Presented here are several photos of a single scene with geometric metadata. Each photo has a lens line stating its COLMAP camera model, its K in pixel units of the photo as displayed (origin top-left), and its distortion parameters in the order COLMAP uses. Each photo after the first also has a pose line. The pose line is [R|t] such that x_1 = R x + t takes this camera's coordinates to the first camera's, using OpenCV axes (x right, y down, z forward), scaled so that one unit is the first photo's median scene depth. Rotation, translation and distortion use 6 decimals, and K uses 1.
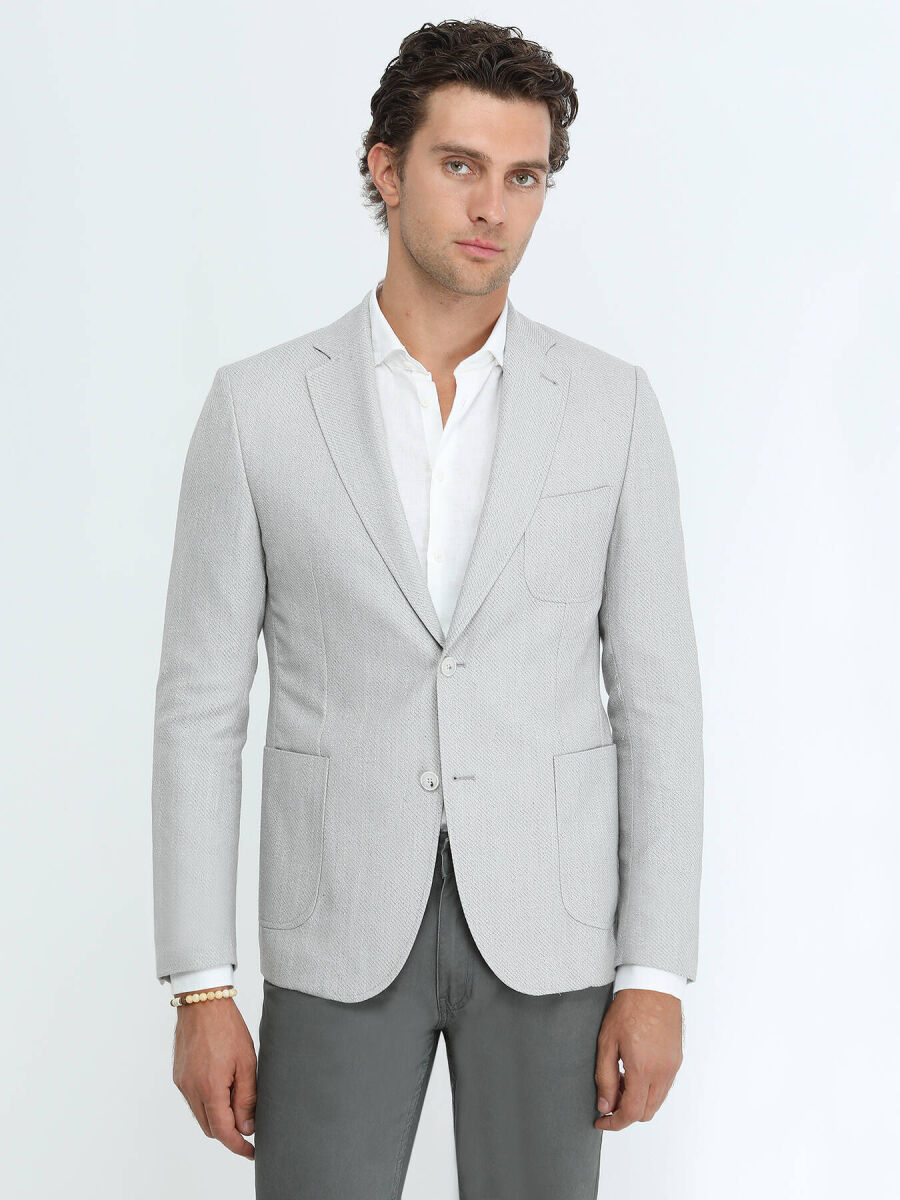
lens RADIAL K [[3447.3, 0, 450.0], [0, 3447.3, 600.0], [0, 0, 1]] dist [0.794865, -27.001642]
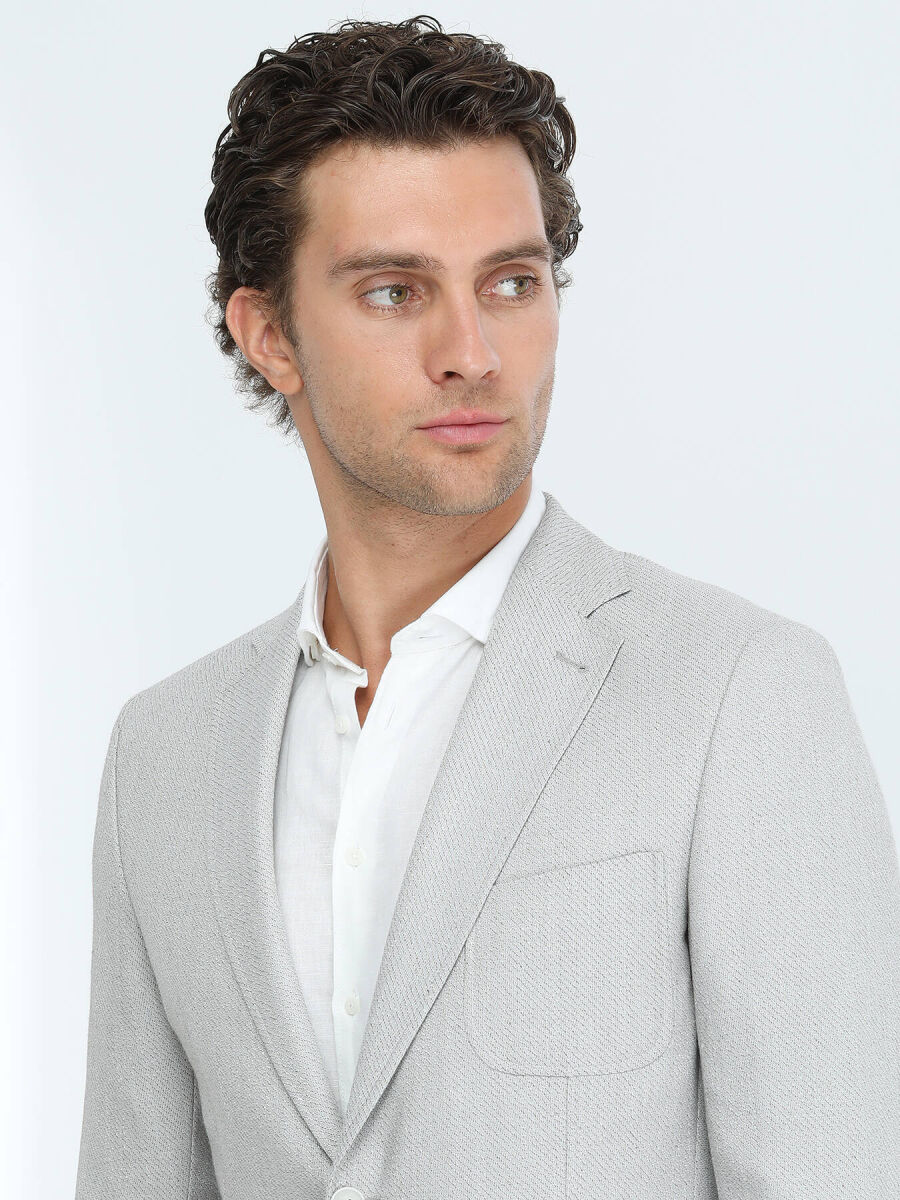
lens RADIAL K [[3447.3, 0, 450.0], [0, 3447.3, 600.0], [0, 0, 1]] dist [0.794865, -27.001642]
pose [[0.965575, -0.253339, -0.059024, 0.031568], [0.248290, 0.965269, -0.081284, -0.032355], [0.077567, 0.063831, 0.994942, 0.466890]]
